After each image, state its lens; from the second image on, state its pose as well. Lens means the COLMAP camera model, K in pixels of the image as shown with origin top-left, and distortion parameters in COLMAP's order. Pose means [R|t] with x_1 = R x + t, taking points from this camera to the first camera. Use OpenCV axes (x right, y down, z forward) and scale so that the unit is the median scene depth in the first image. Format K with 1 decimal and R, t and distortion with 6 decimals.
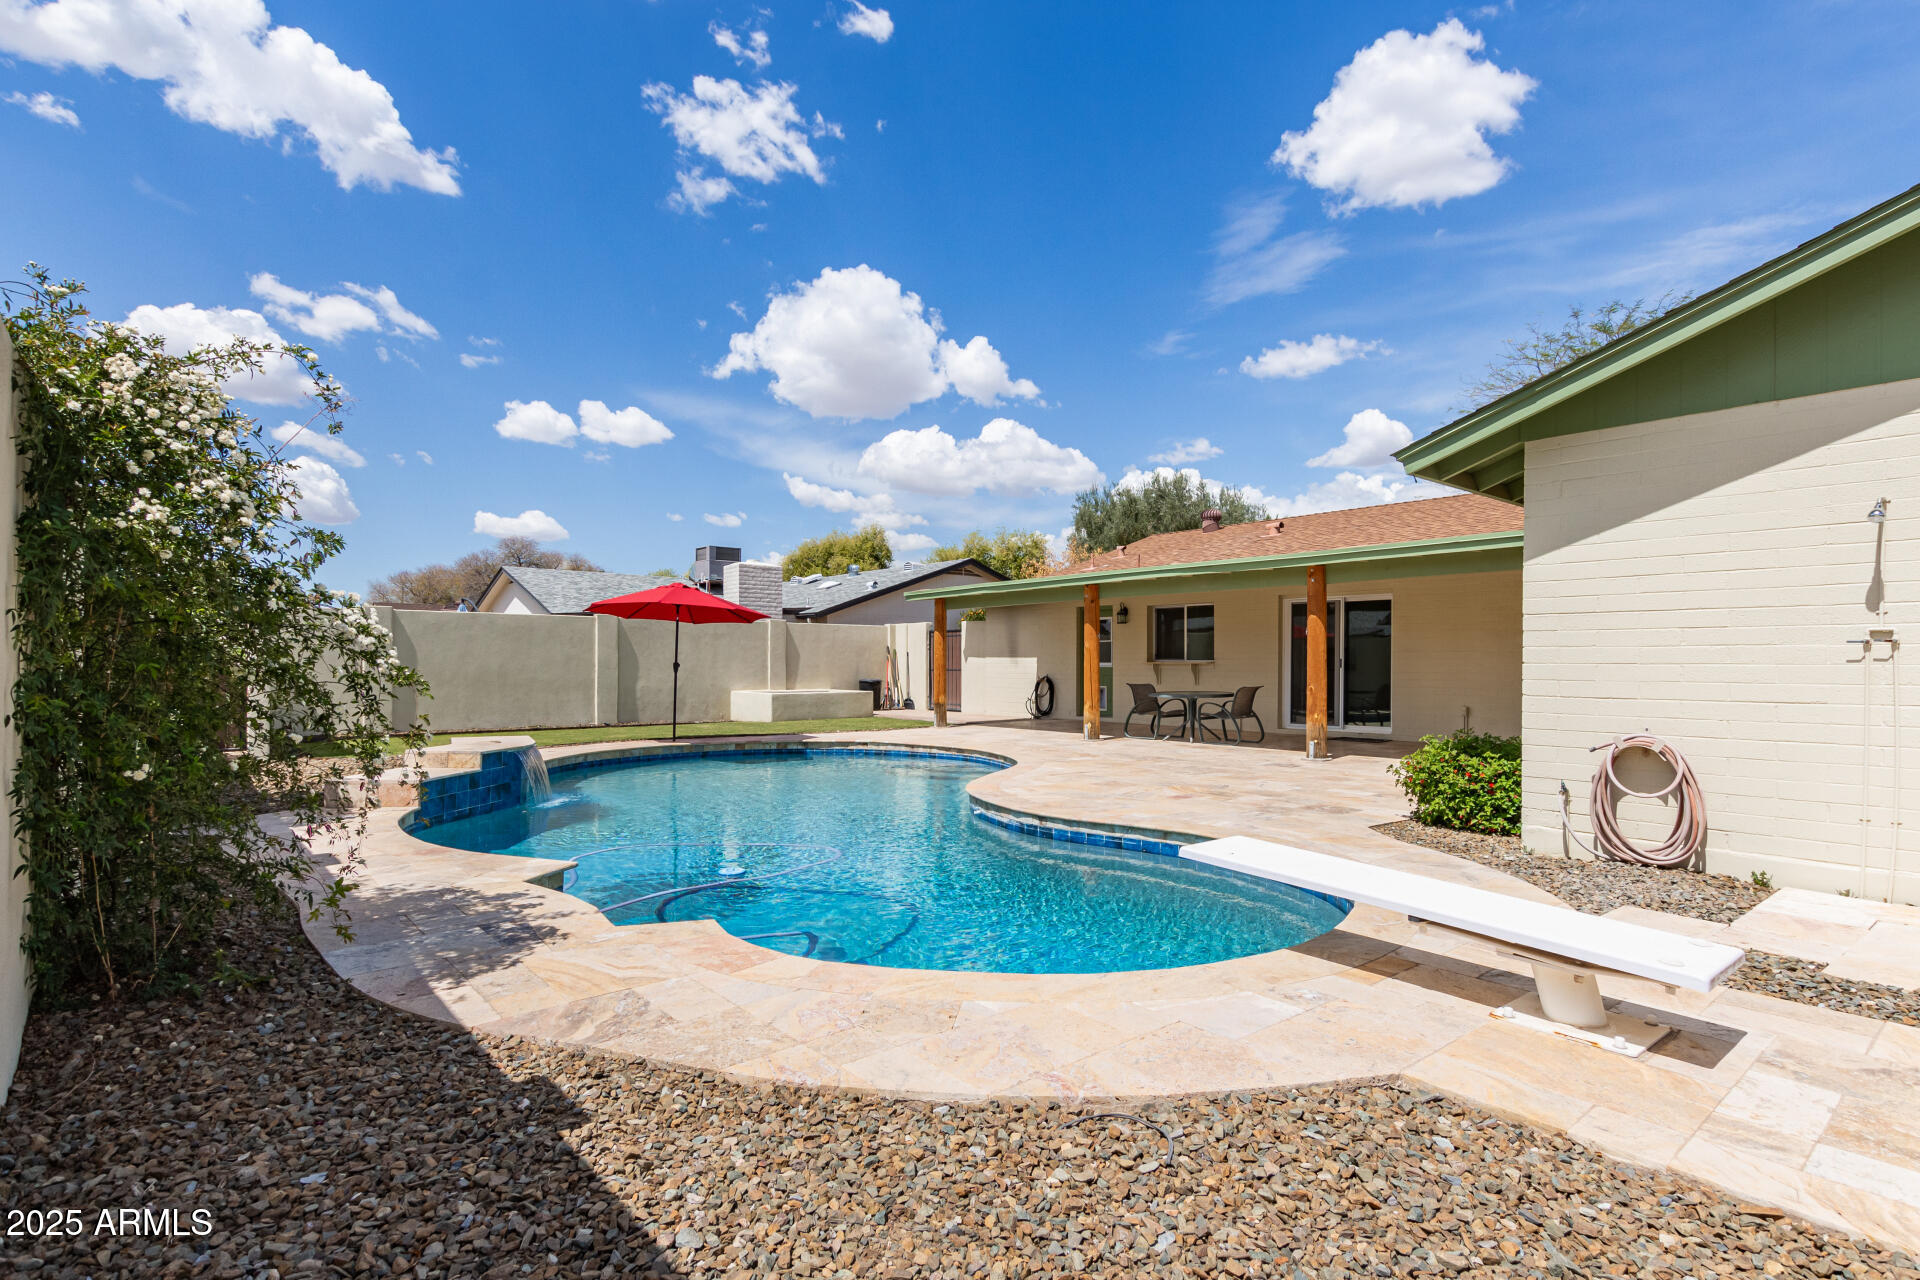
lens RADIAL K [[961.5, 0, 960.0], [0, 961.5, 636.7], [0, 0, 1]] dist [0.009842, 0.000847]
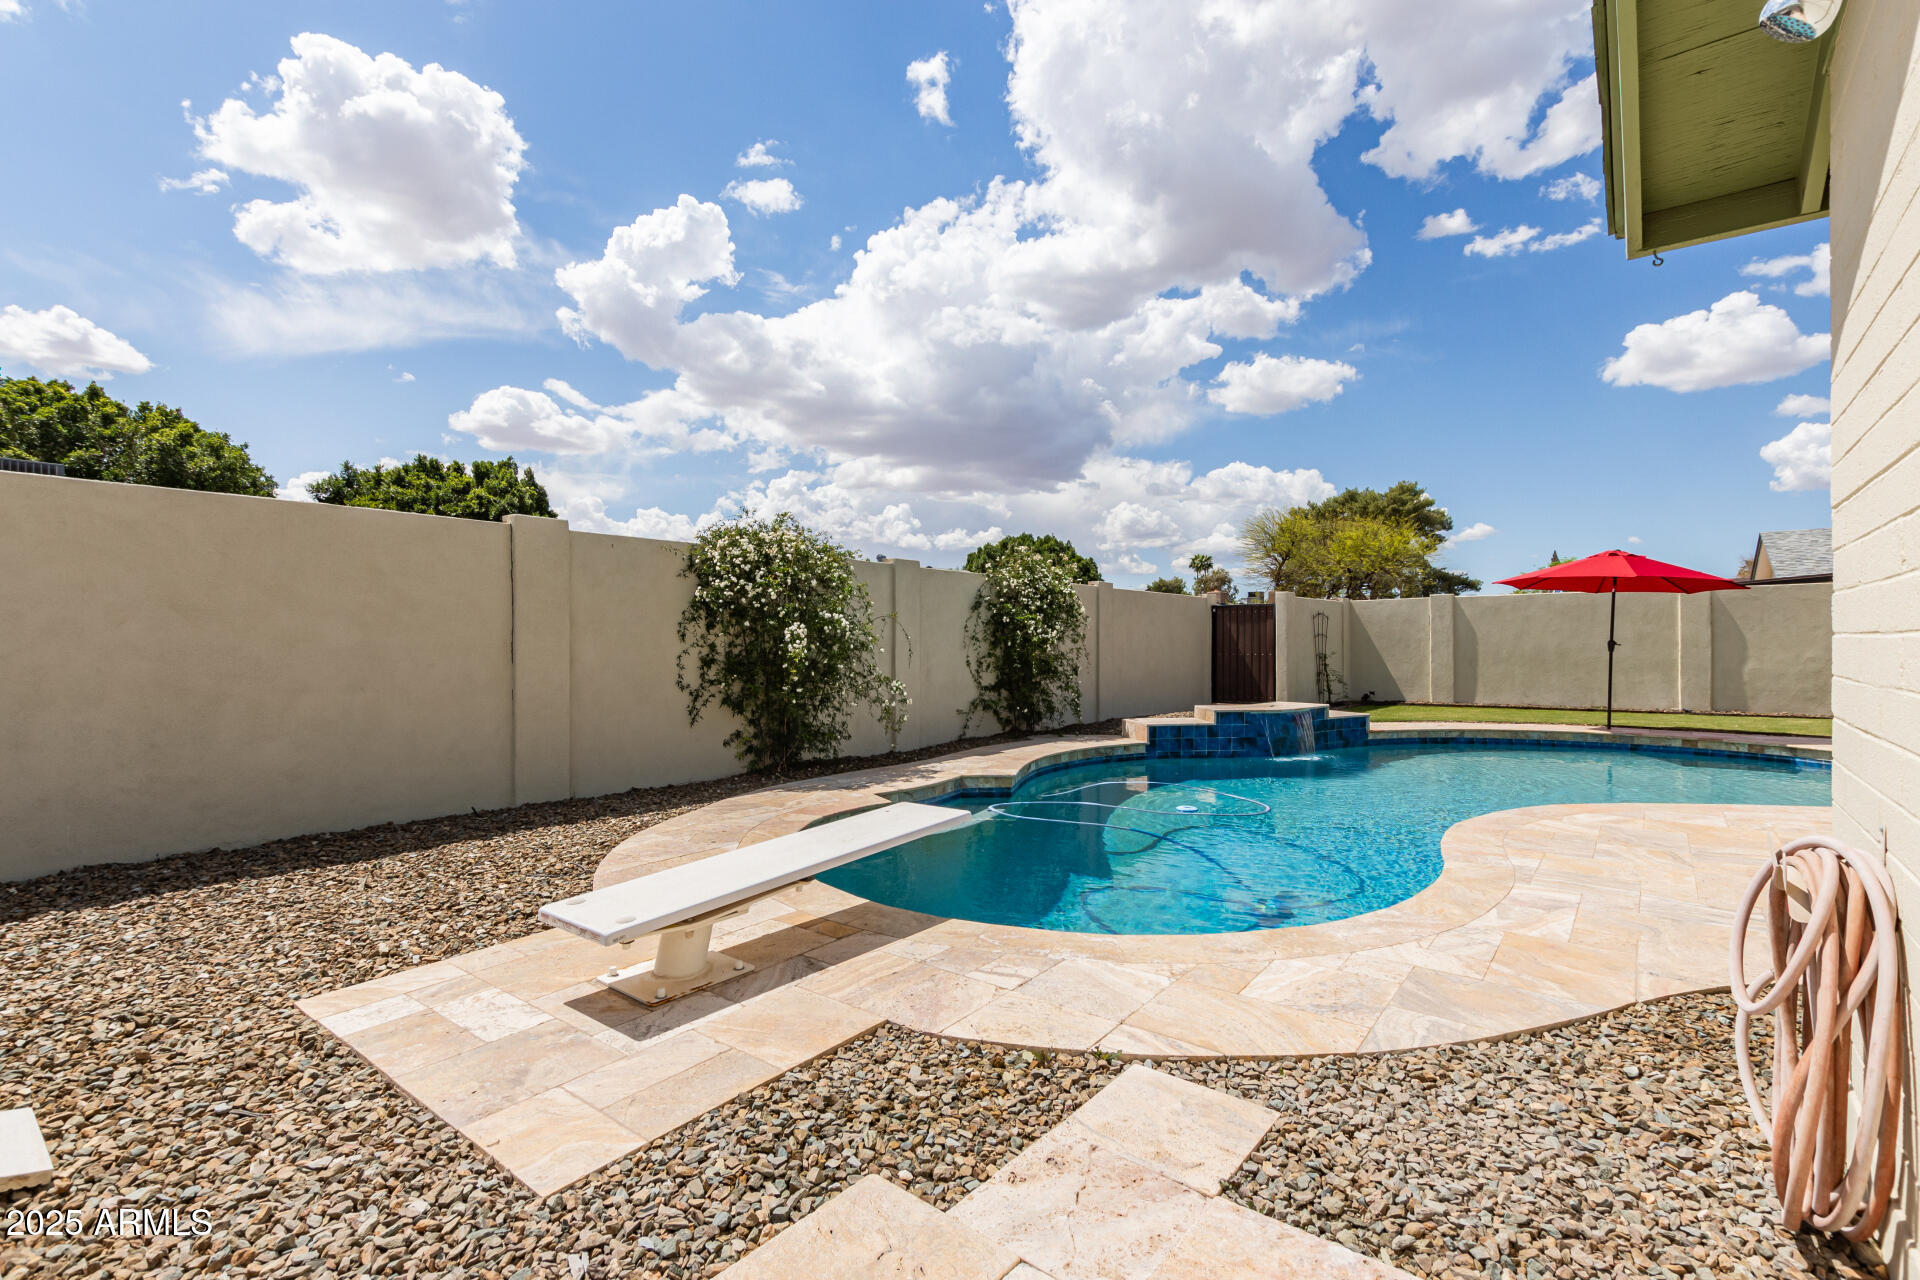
lens RADIAL K [[876.9, 0, 973.4], [0, 876.9, 651.5], [0, 0, 1]] dist [0.007966, -0.000489]
pose [[0.213838, 0.004267, -0.976860, 0.316439], [0.033075, 0.999385, 0.011605, 0.006374], [0.976309, -0.034791, 0.213566, 0.212213]]
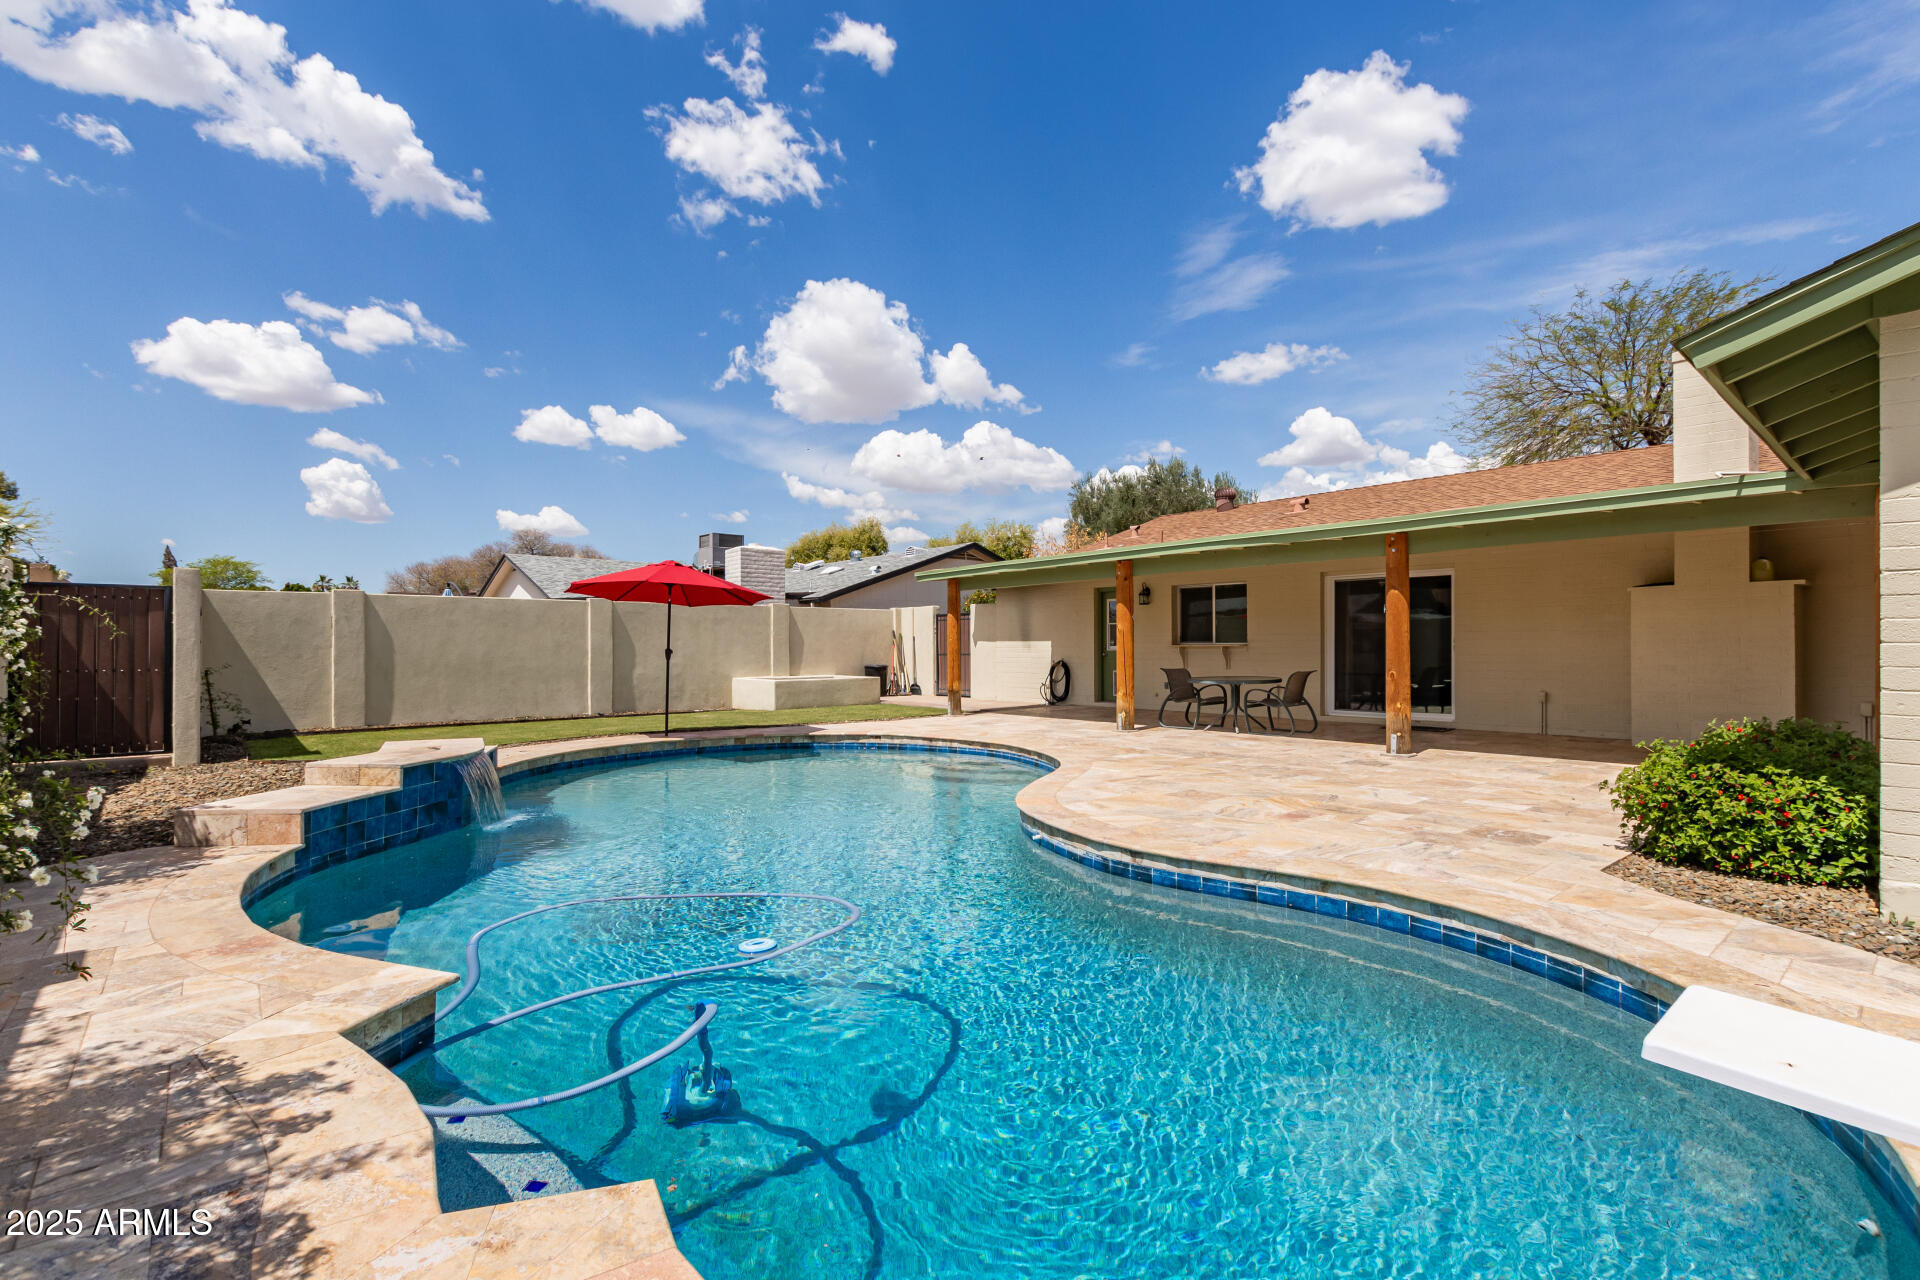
lens RADIAL K [[876.9, 0, 964.1], [0, 876.9, 638.6], [0, 0, 1]] dist [0.007966, -0.000489]
pose [[0.999797, -0.006683, 0.018988, -0.026853], [0.006342, 0.999818, 0.018000, 0.003343], [-0.019104, -0.017876, 0.999658, 0.142262]]
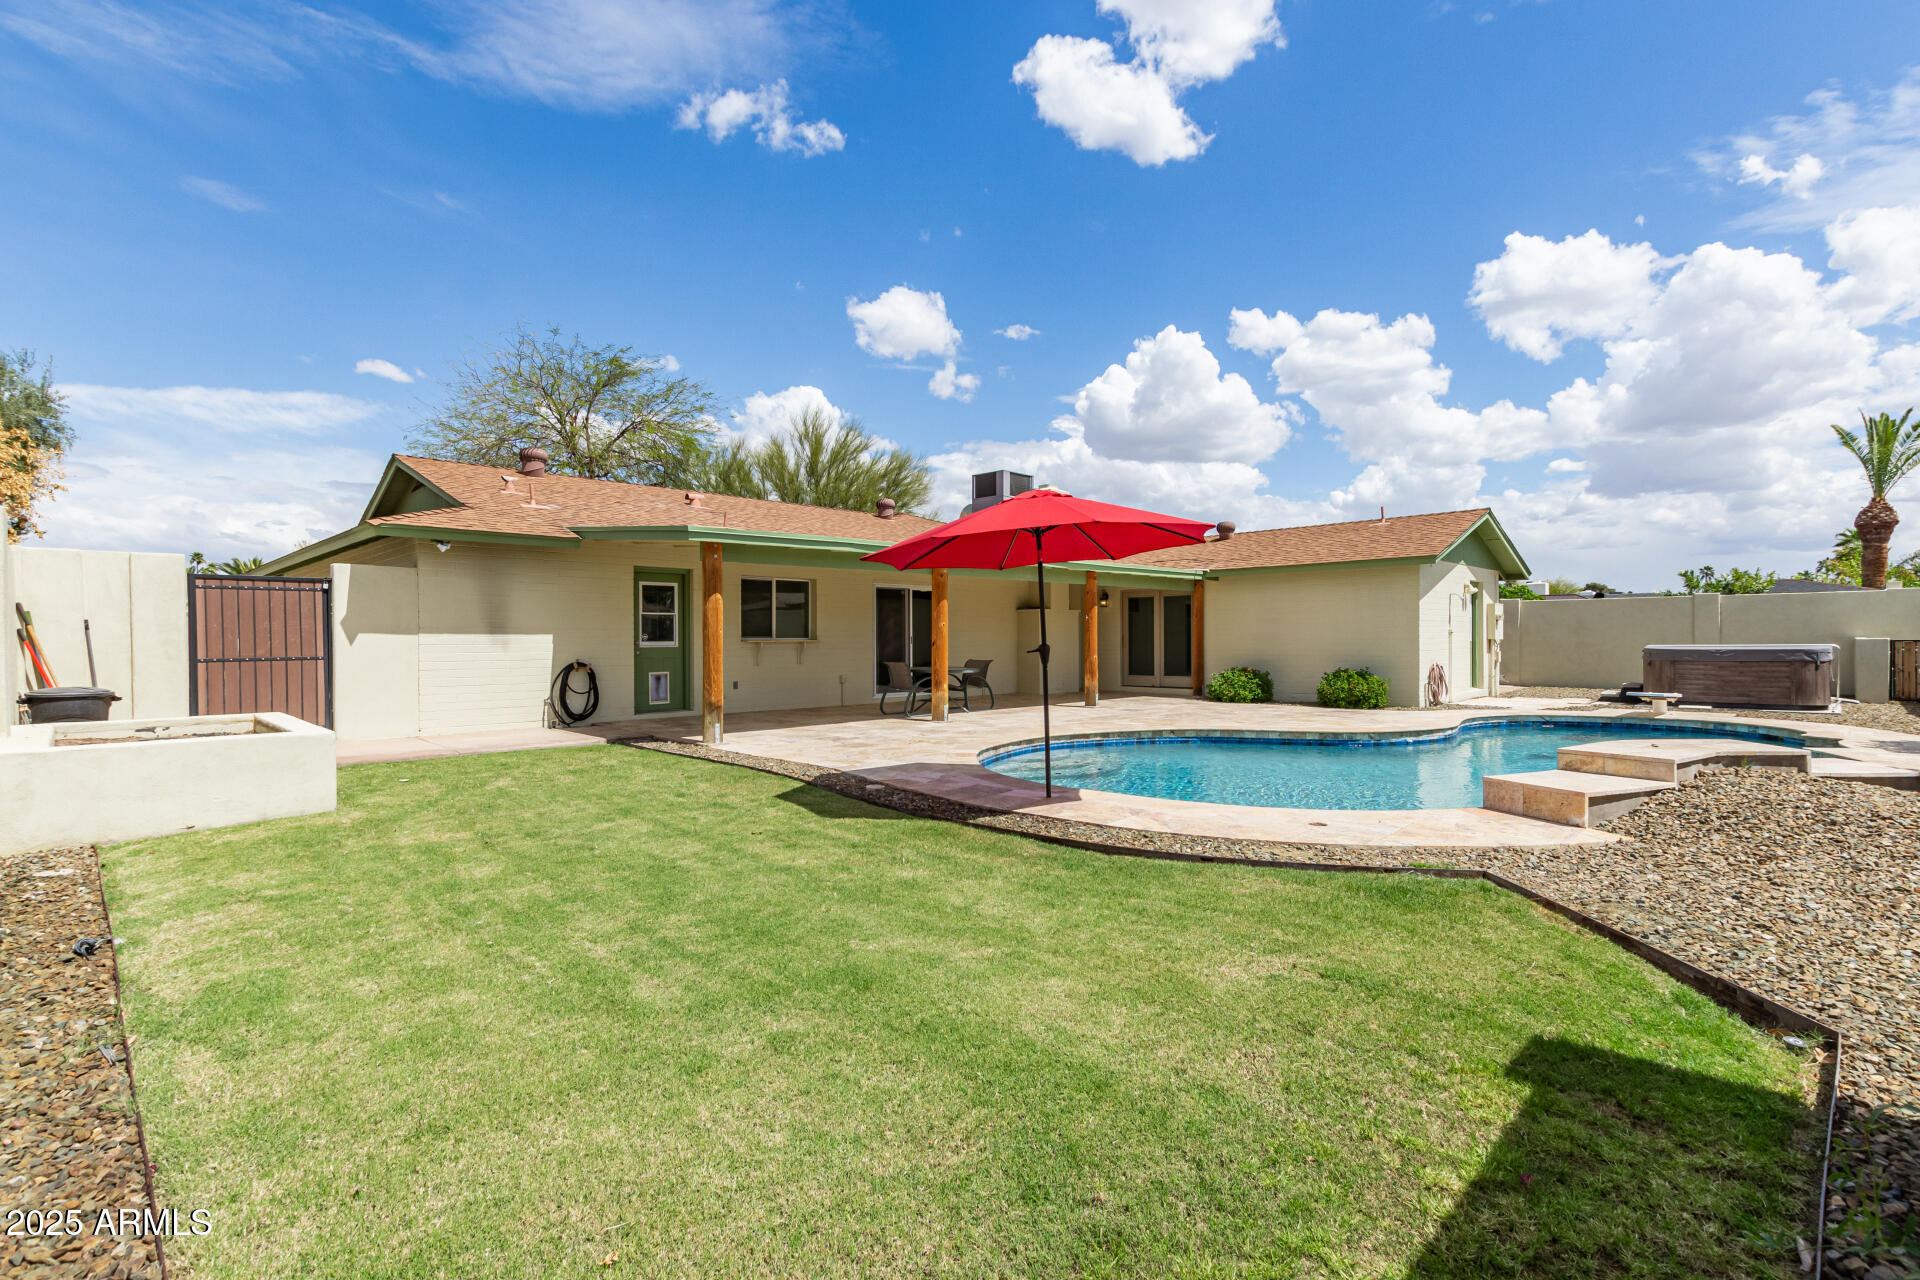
lens RADIAL K [[876.9, 0, 949.5], [0, 876.9, 645.4], [0, 0, 1]] dist [0.007966, -0.000489]
pose [[-0.097913, -0.009304, 0.995152, -0.621428], [-0.023576, 0.999697, 0.007027, 0.021490], [-0.994916, -0.022773, -0.098102, 0.913051]]
